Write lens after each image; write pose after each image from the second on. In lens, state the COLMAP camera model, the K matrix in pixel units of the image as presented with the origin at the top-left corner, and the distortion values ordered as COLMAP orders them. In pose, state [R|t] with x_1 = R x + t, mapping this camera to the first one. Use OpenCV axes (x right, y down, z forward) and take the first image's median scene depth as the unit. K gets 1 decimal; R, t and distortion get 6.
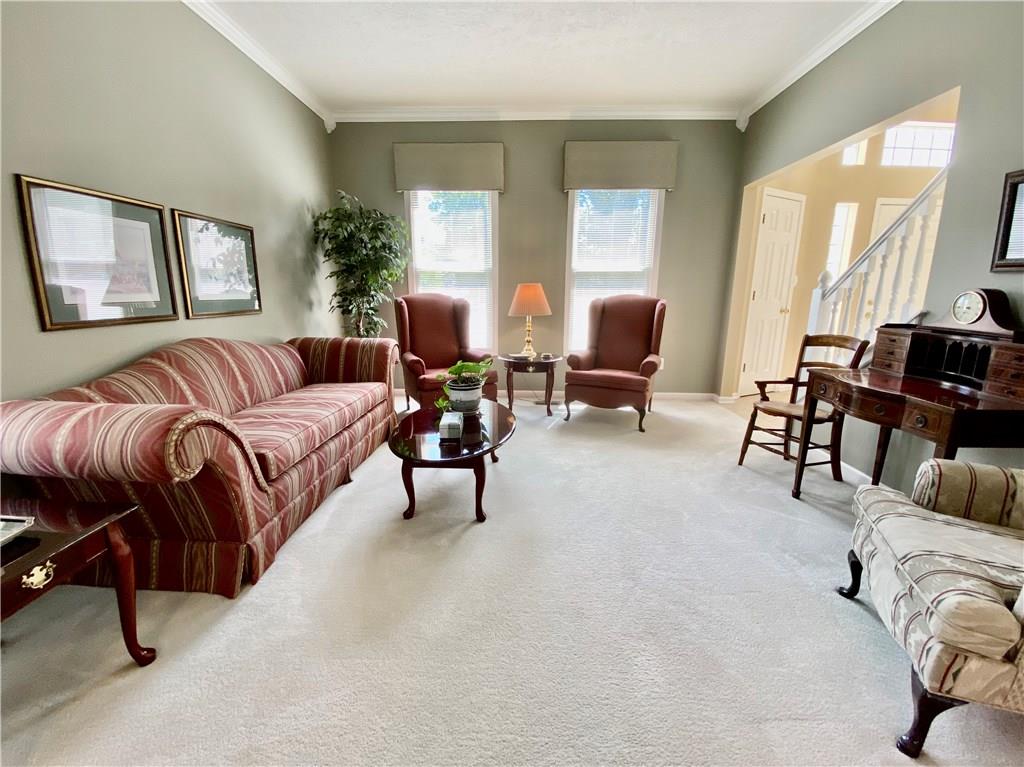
lens RADIAL K [[418.0, 0, 513.1], [0, 418.0, 386.0], [0, 0, 1]] dist [0.025116, -0.022072]
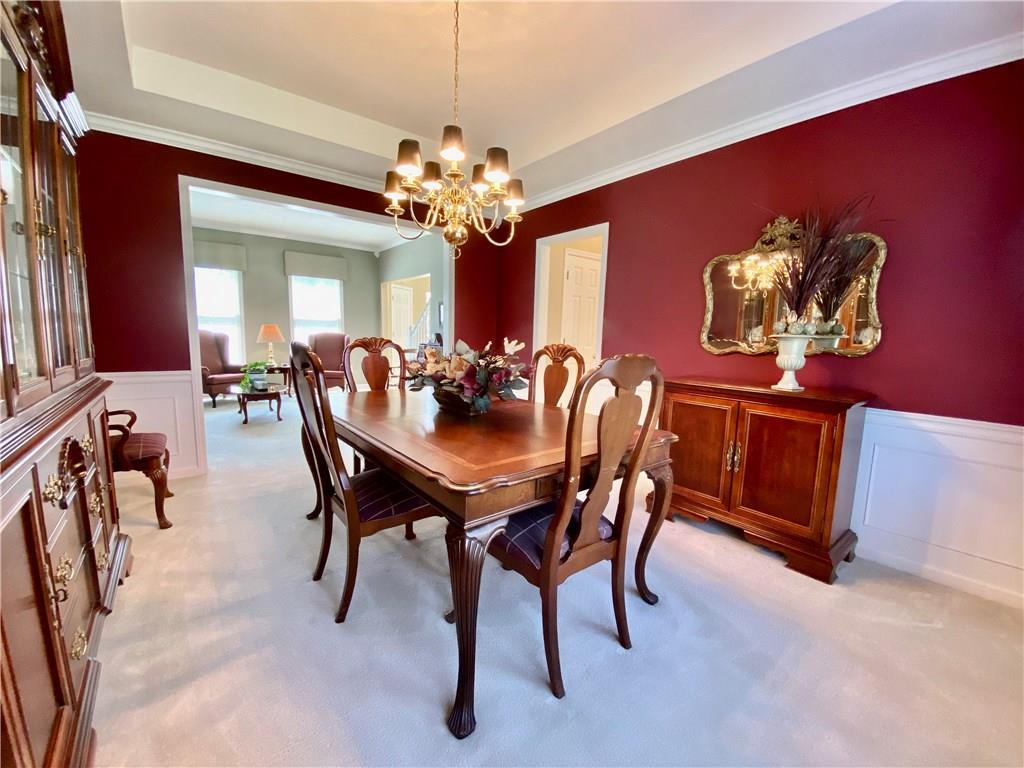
lens RADIAL K [[418.0, 0, 513.1], [0, 418.0, 386.5], [0, 0, 1]] dist [0.025116, -0.022072]
pose [[0.764350, -0.064041, 0.641613, -0.327334], [0.120759, 0.991667, -0.044878, 0.214920], [-0.633393, 0.111783, 0.765714, -0.967082]]
